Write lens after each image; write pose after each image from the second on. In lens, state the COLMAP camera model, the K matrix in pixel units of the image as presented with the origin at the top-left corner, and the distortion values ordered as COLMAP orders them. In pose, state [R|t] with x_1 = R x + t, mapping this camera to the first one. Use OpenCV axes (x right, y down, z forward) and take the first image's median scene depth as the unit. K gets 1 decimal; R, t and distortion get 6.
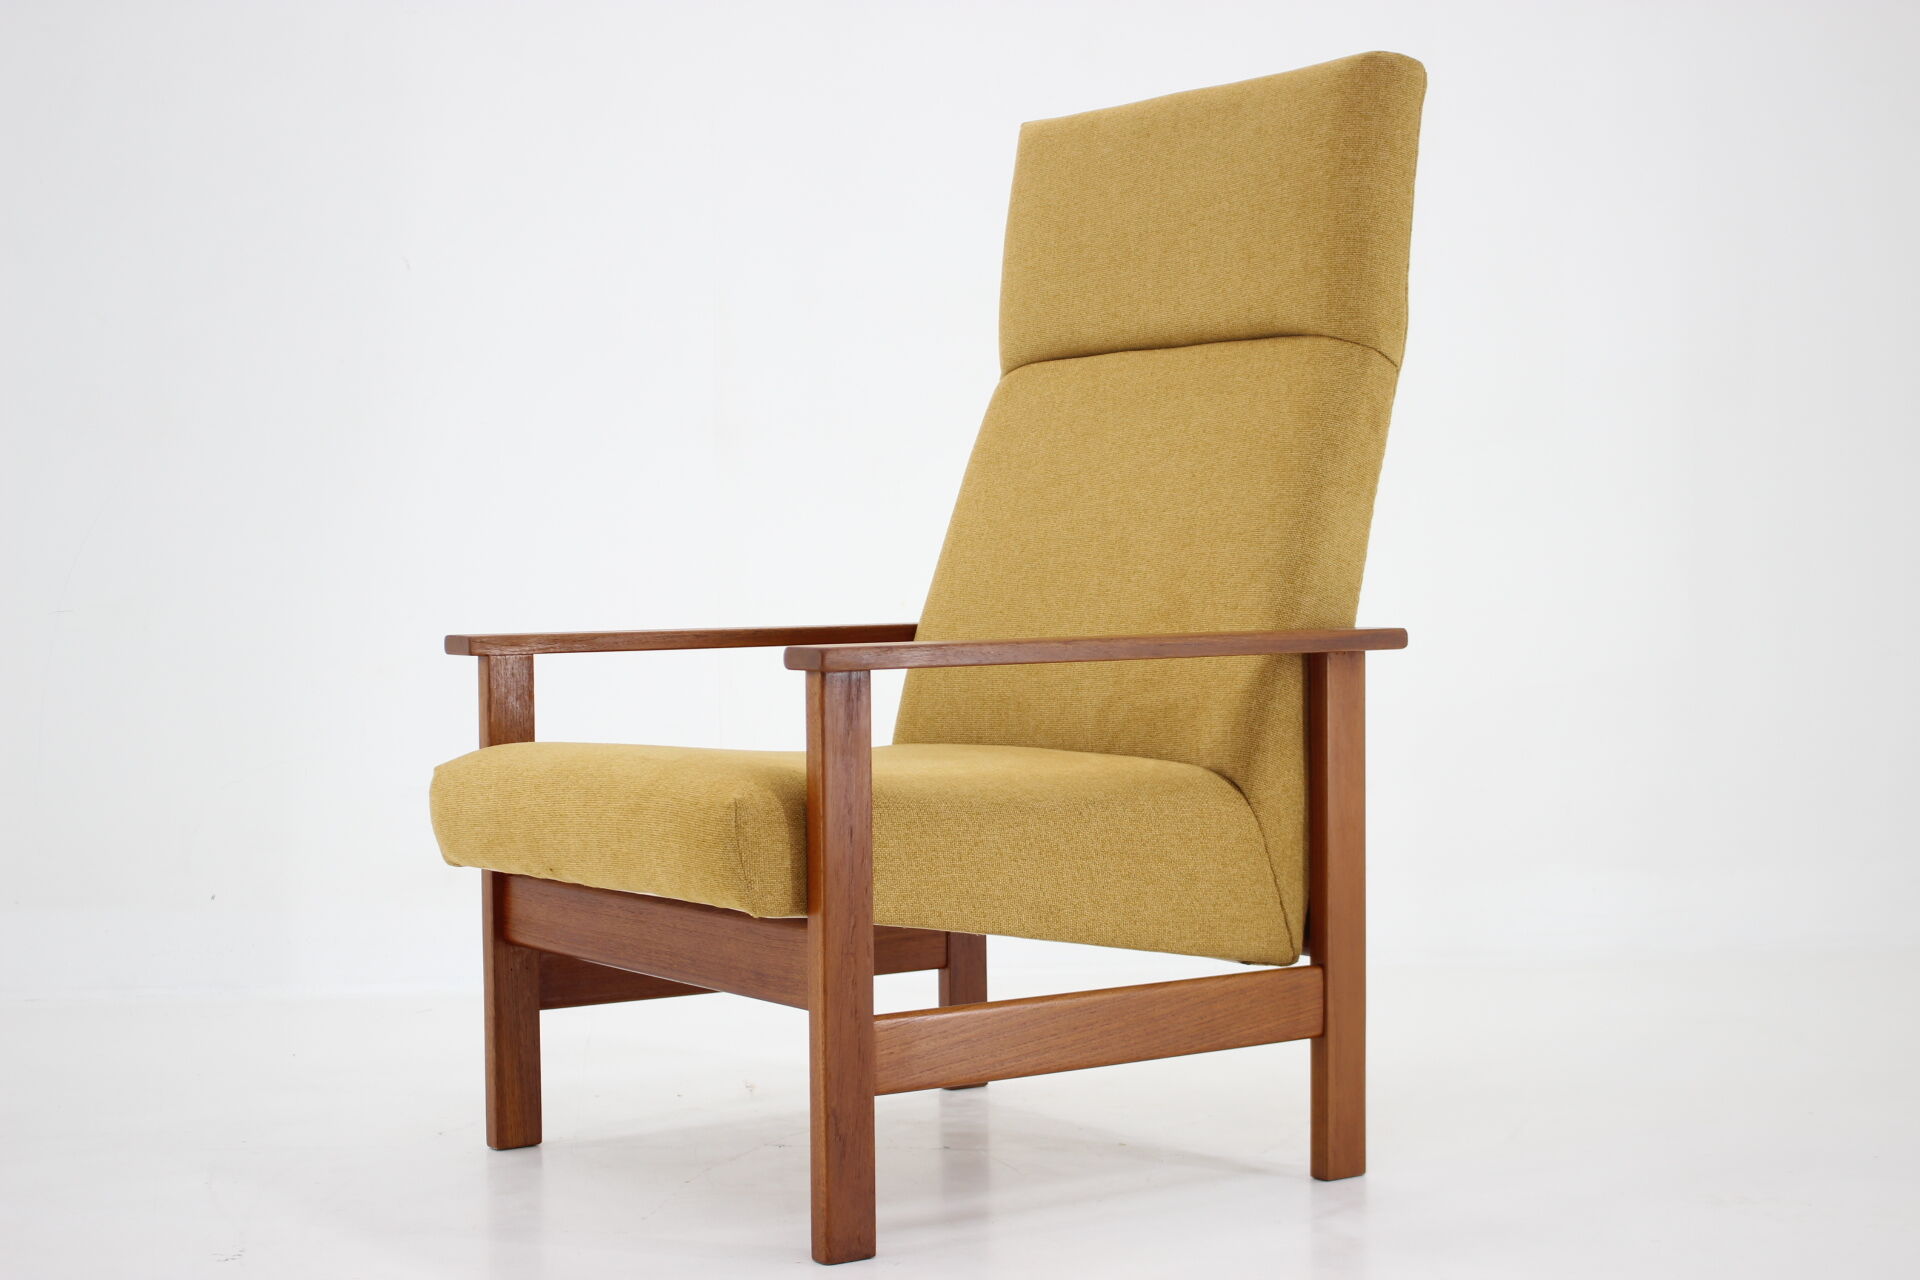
lens RADIAL K [[2936.4, 0, 963.2], [0, 2936.4, 644.1], [0, 0, 1]] dist [-0.021322, 0.000000]
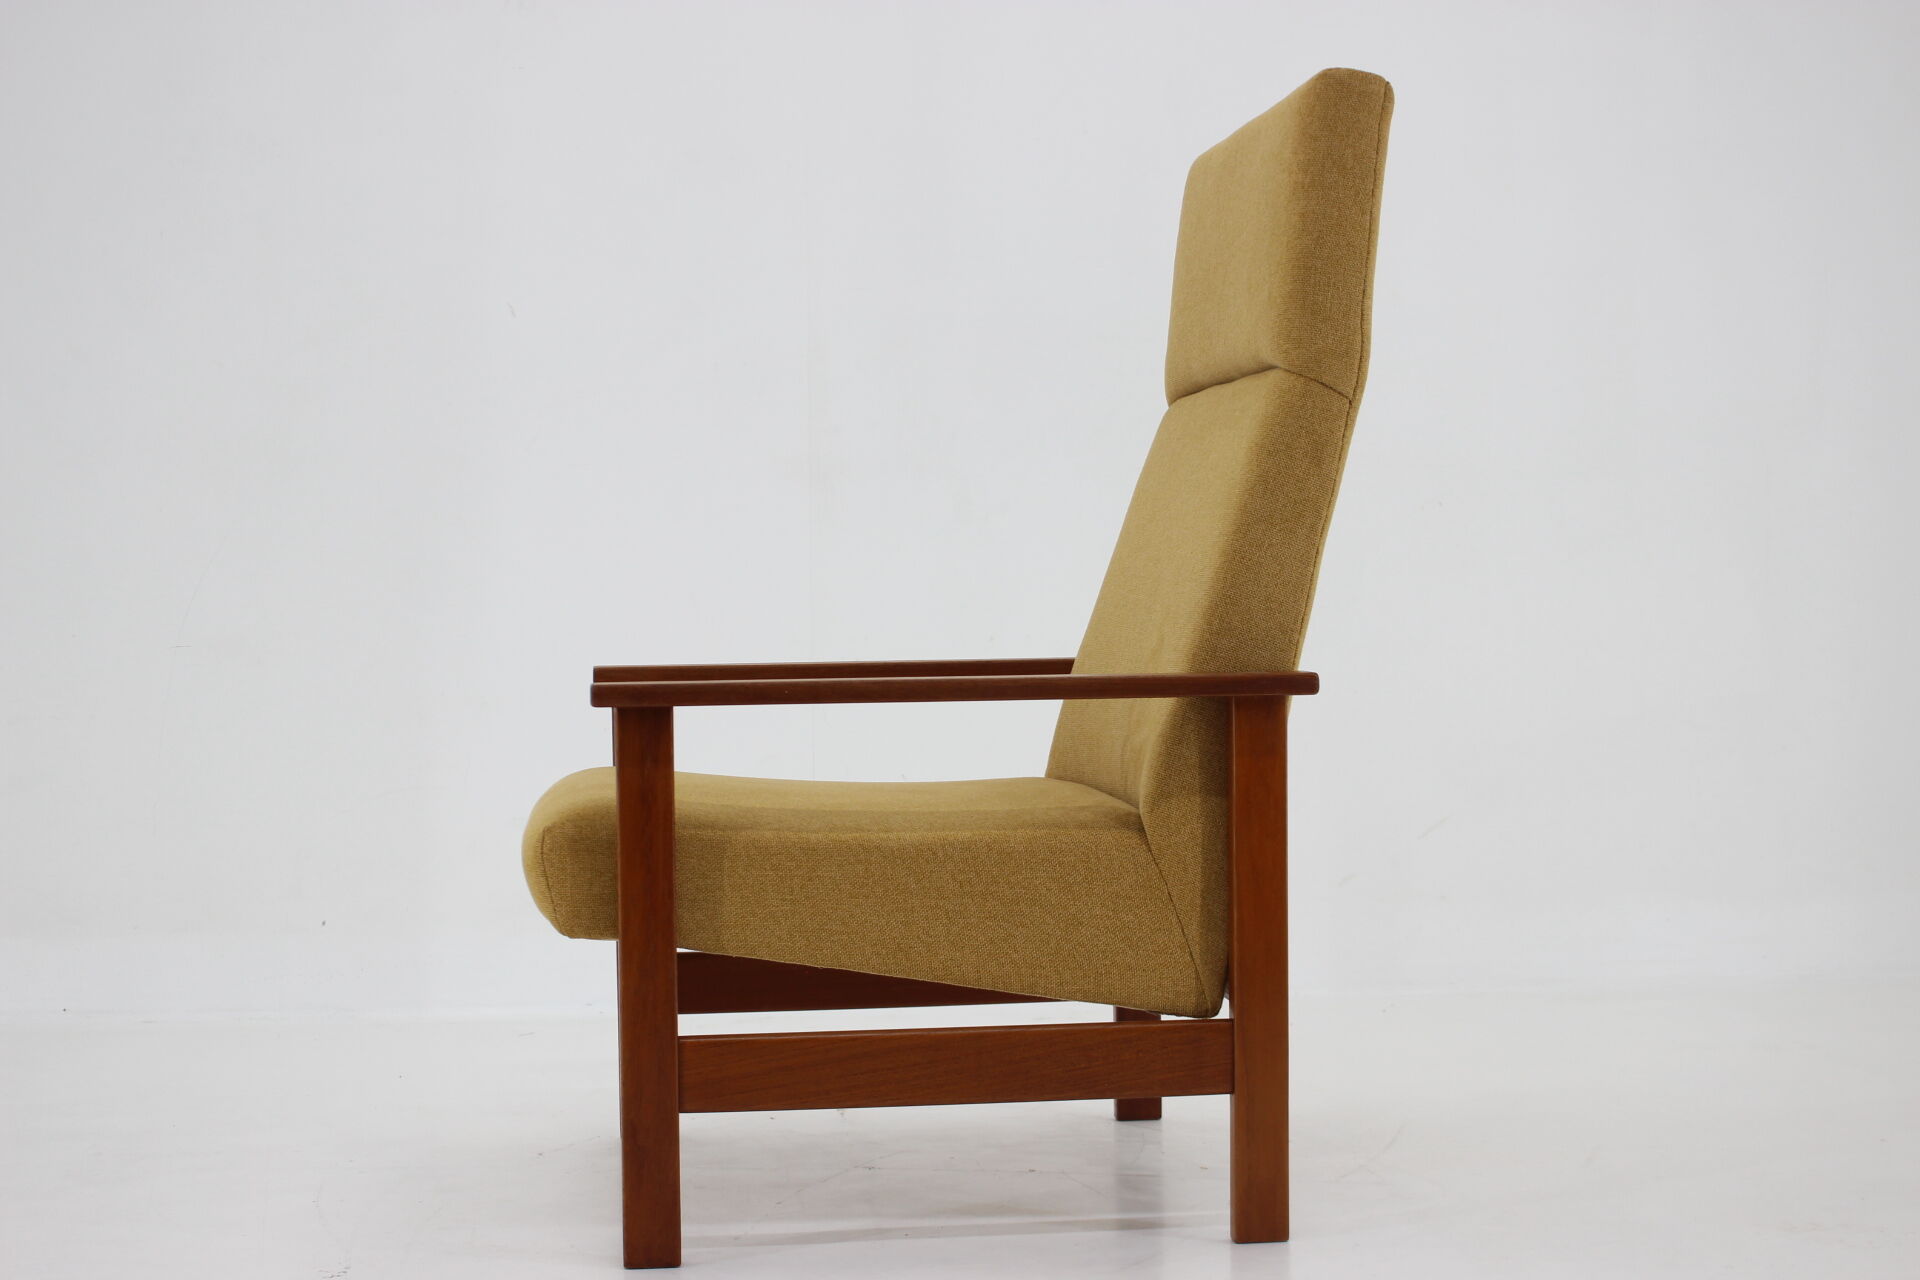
lens RADIAL K [[2936.4, 0, 951.4], [0, 2936.4, 639.4], [0, 0, 1]] dist [-0.021322, 0.000000]
pose [[0.889393, 0.006930, -0.457091, 0.479594], [-0.007309, 0.999973, 0.000939, -0.016251], [0.457085, 0.002506, 0.889420, 0.095381]]
